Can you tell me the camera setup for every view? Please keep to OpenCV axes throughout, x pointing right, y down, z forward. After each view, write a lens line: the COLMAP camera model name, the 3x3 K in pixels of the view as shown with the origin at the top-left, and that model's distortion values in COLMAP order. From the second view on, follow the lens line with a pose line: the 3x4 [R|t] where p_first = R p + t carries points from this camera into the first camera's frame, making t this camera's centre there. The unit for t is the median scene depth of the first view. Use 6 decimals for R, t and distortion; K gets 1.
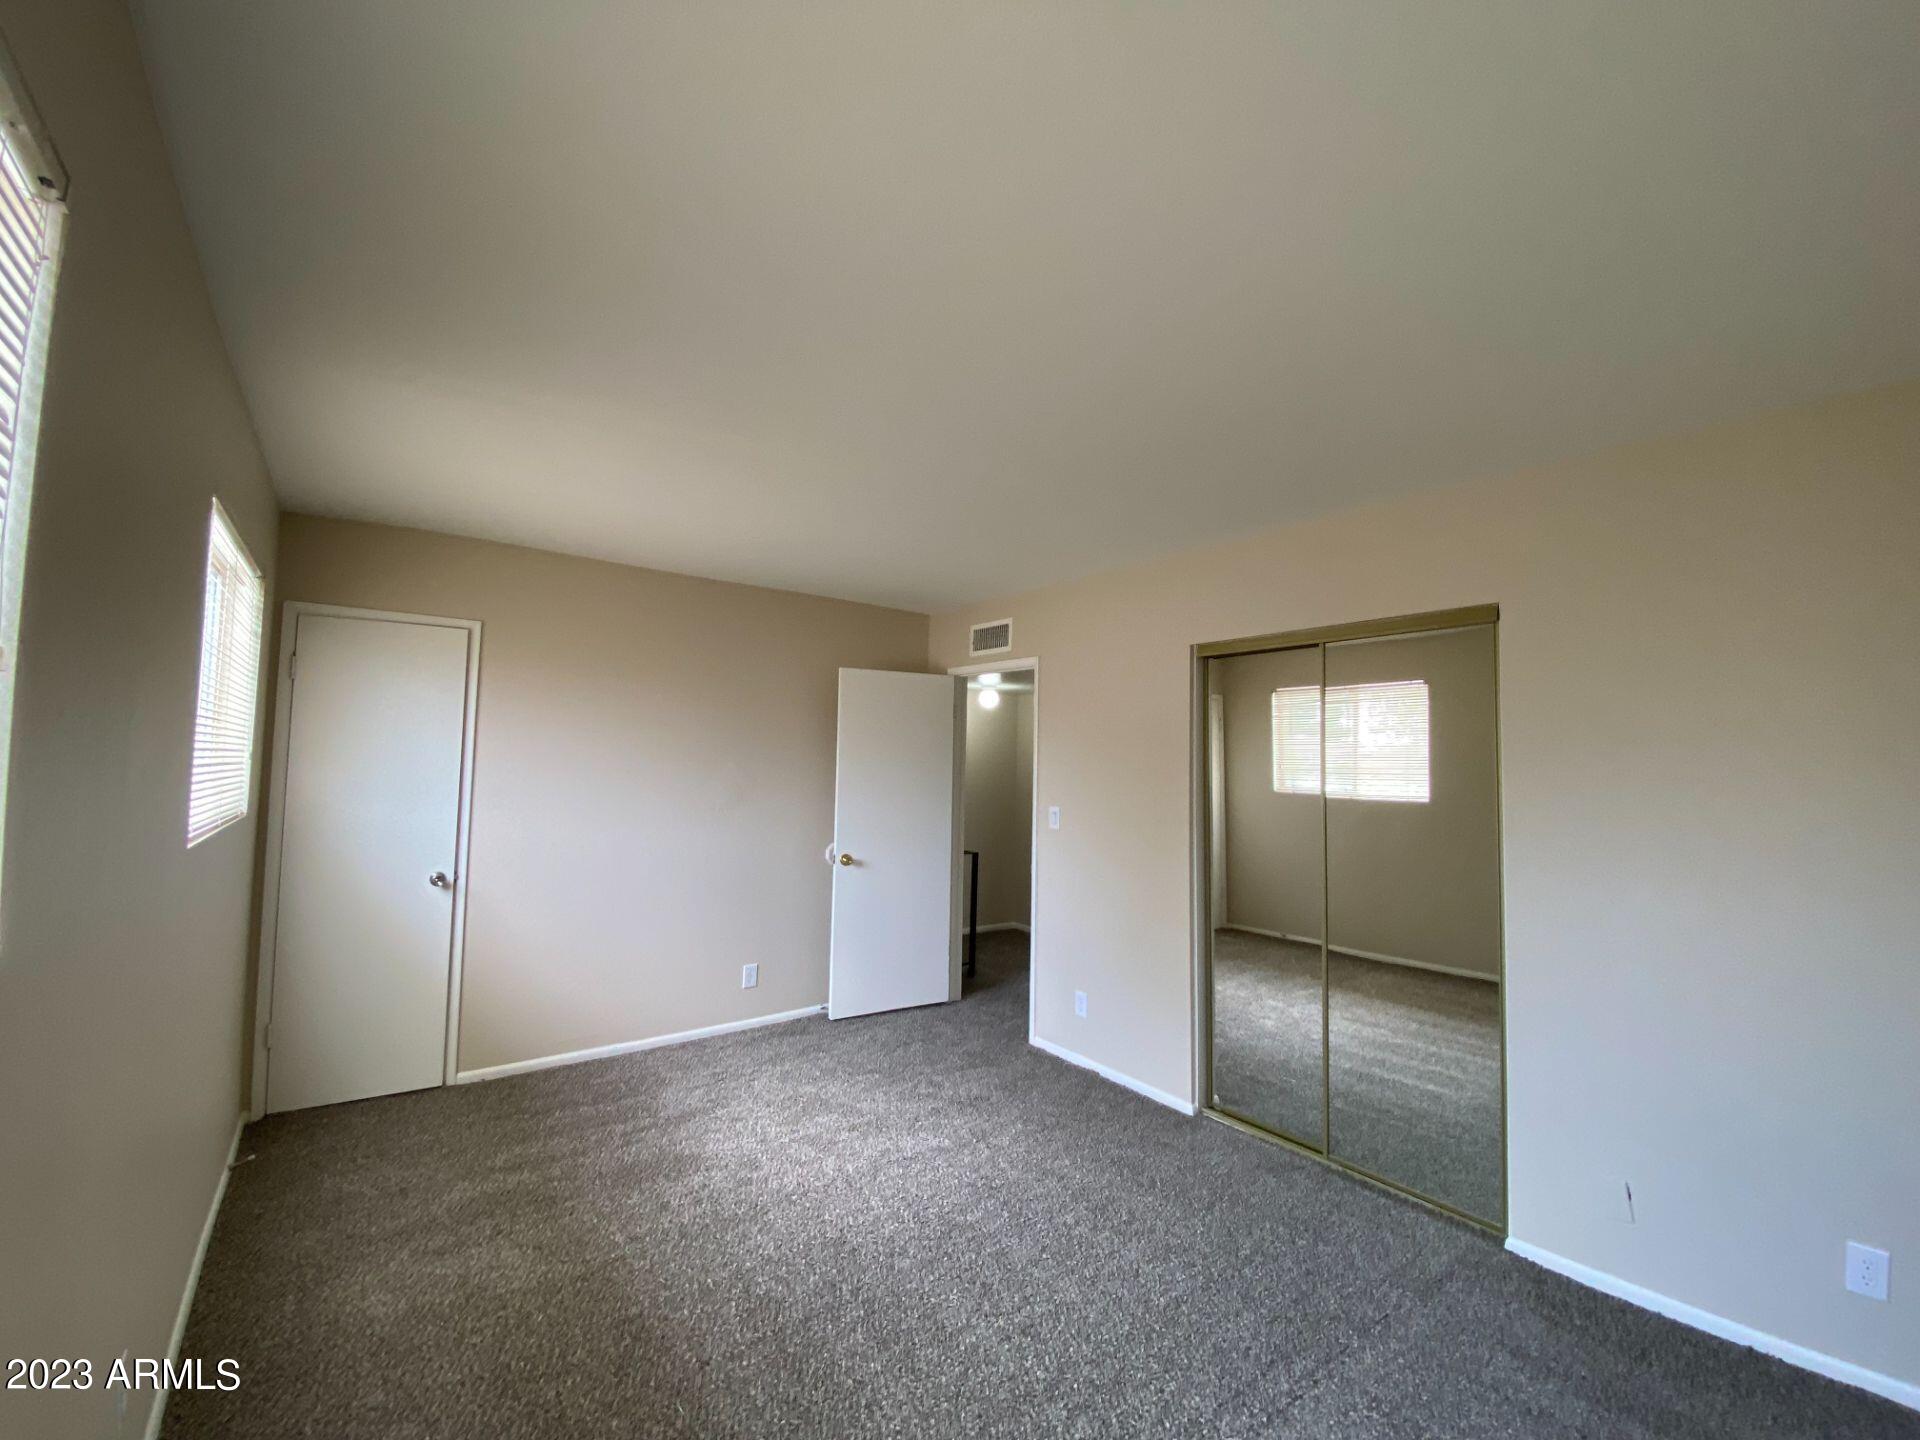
lens RADIAL K [[792.7, 0, 953.5], [0, 792.7, 710.5], [0, 0, 1]] dist [0.003068, -0.001387]
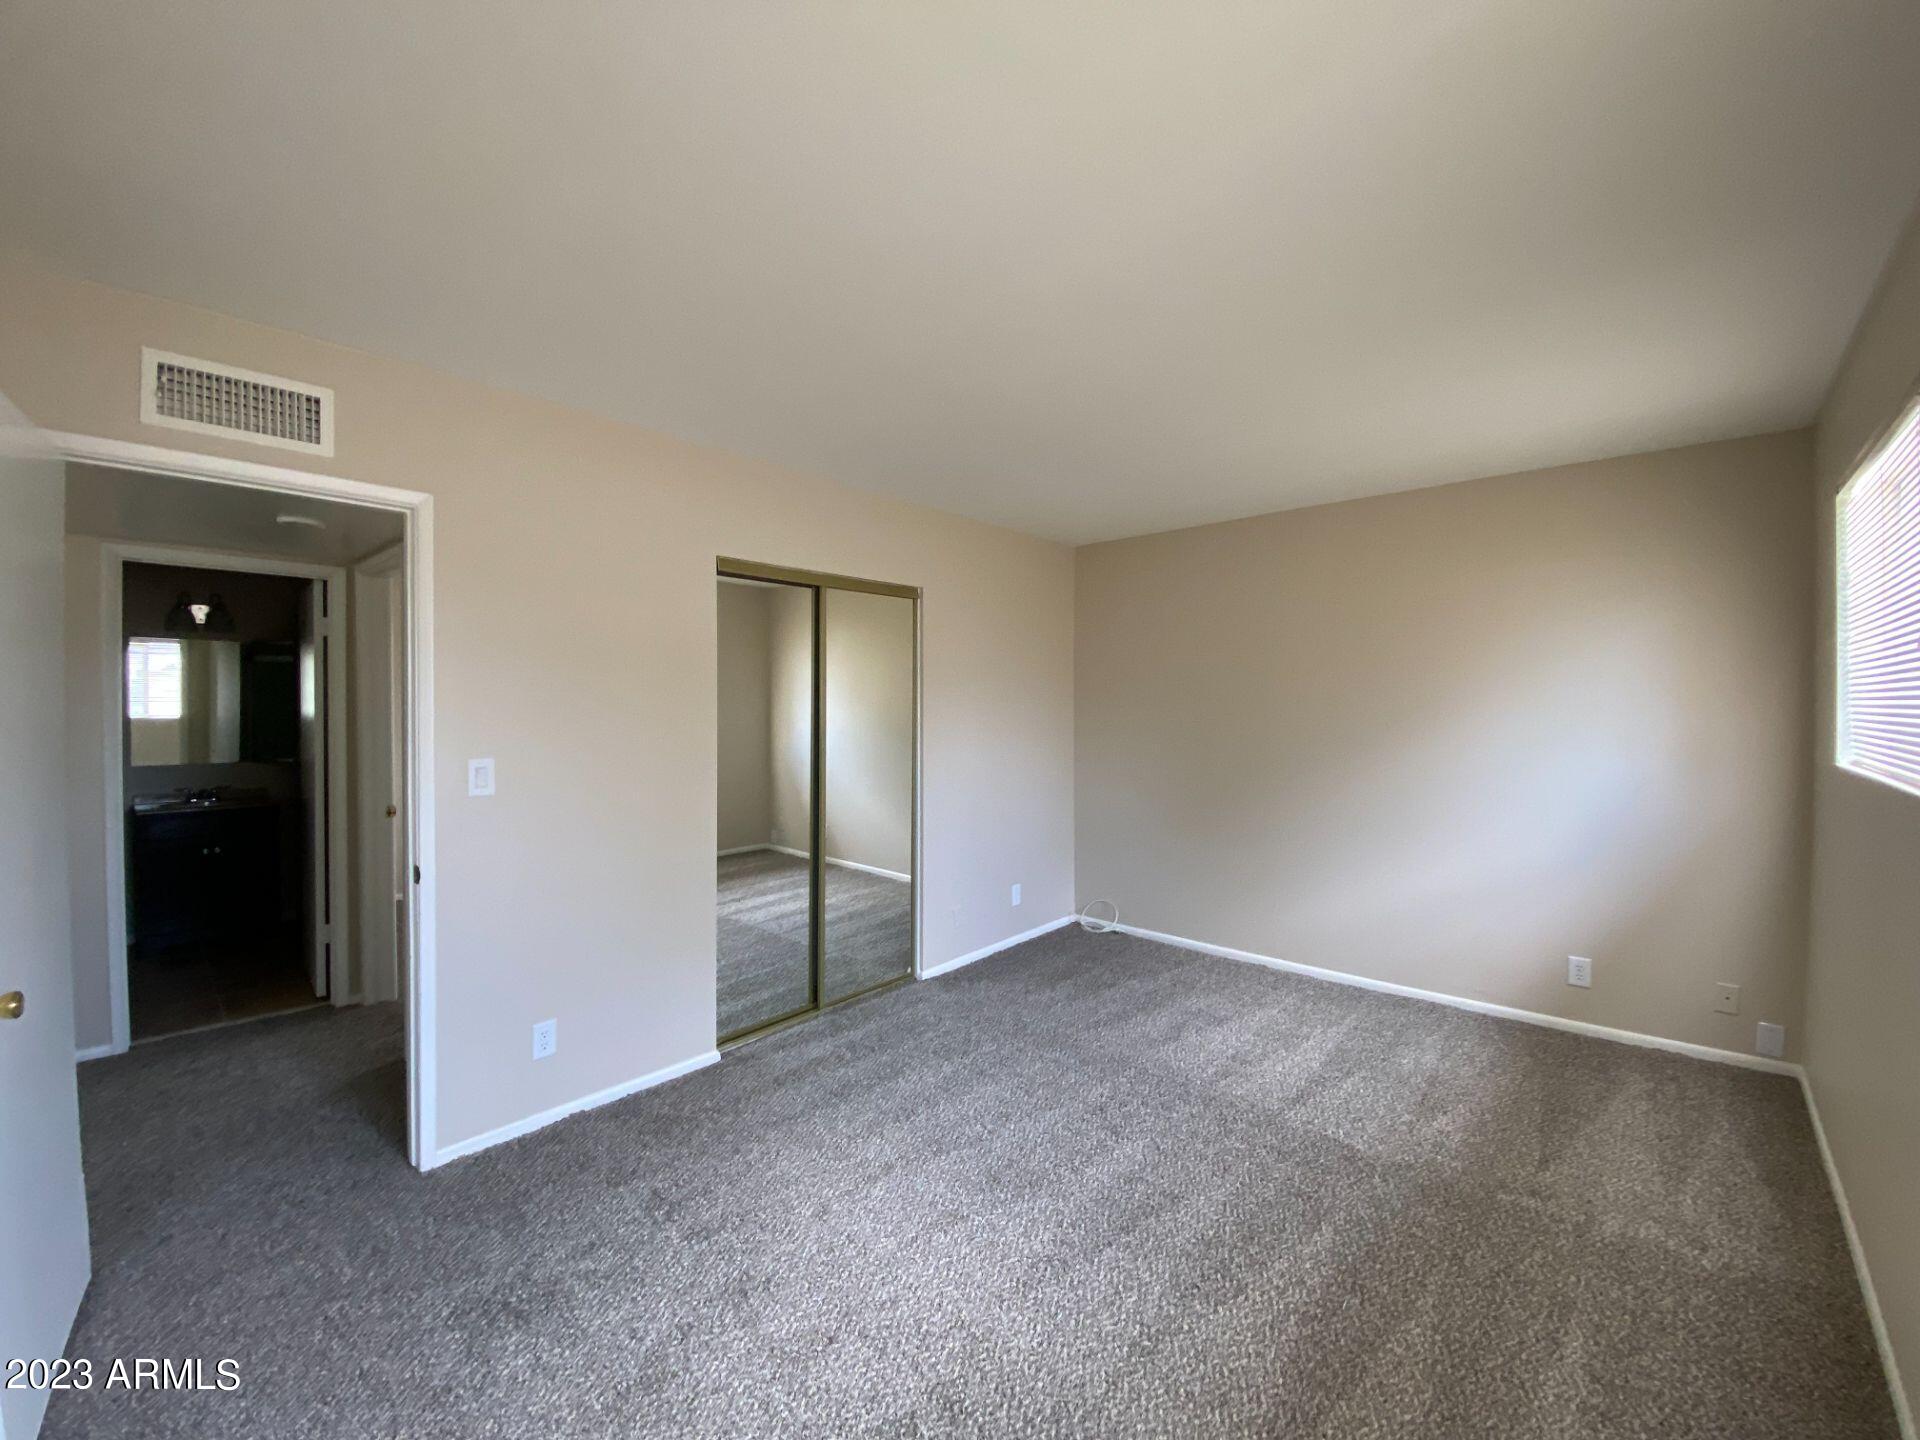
lens RADIAL K [[792.7, 0, 956.0], [0, 792.7, 719.9], [0, 0, 1]] dist [0.003068, -0.001387]
pose [[-0.202114, -0.030271, 0.978894, -0.530031], [-0.063915, 0.997799, 0.017659, 0.057965], [-0.977274, -0.058997, -0.203603, 0.753939]]
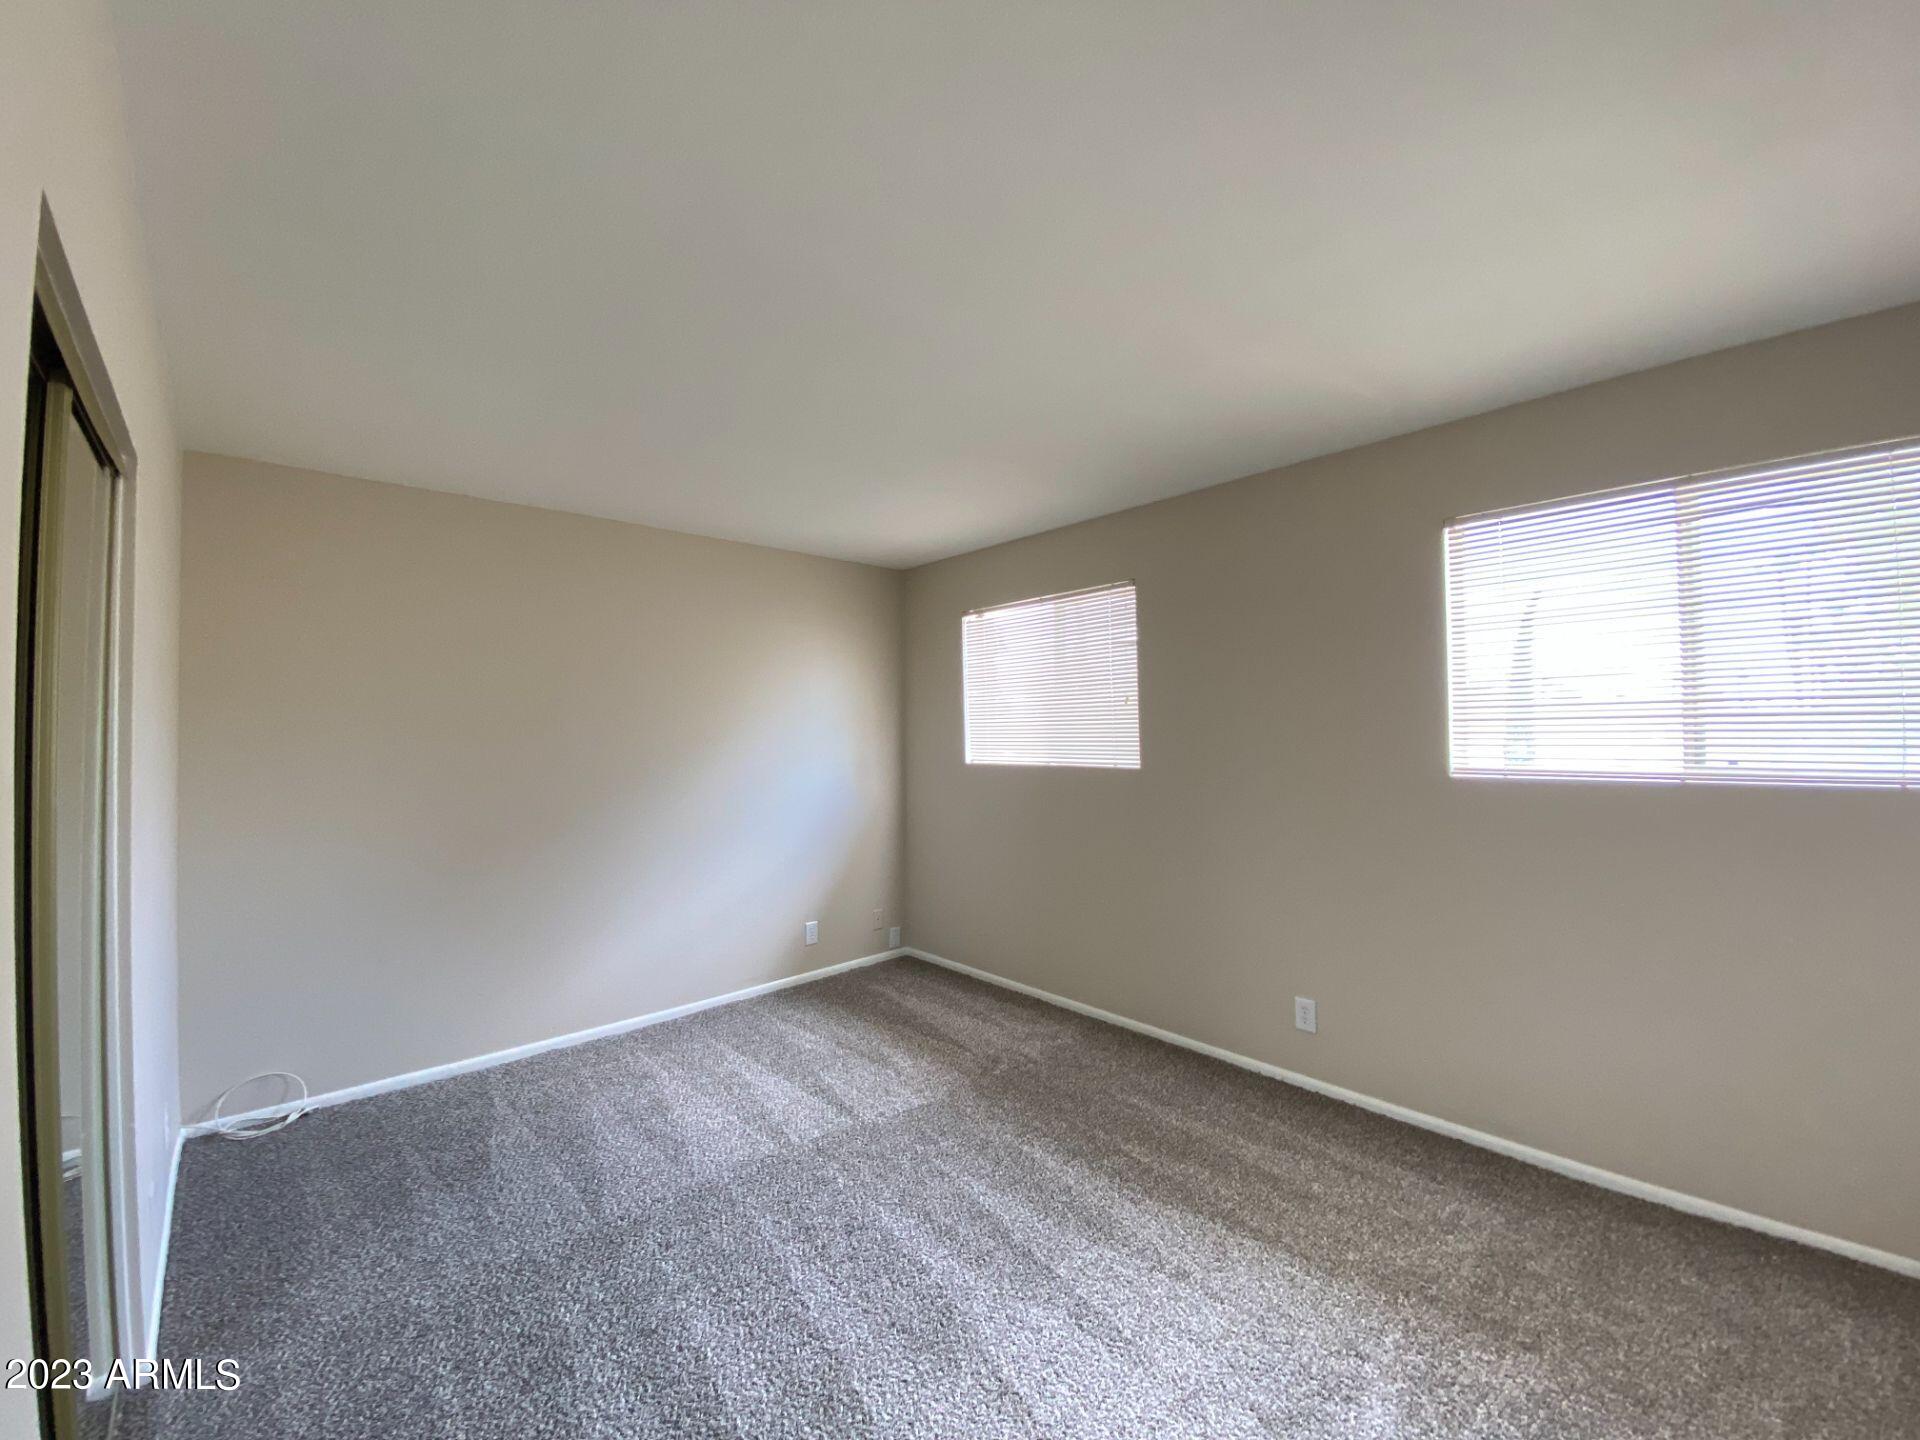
lens RADIAL K [[792.7, 0, 952.1], [0, 792.7, 713.3], [0, 0, 1]] dist [0.003068, -0.001387]
pose [[-0.996326, 0.007028, -0.085352, 0.024969], [0.013876, 0.996705, -0.079916, 0.079766], [0.084509, -0.080806, -0.993141, 1.054579]]
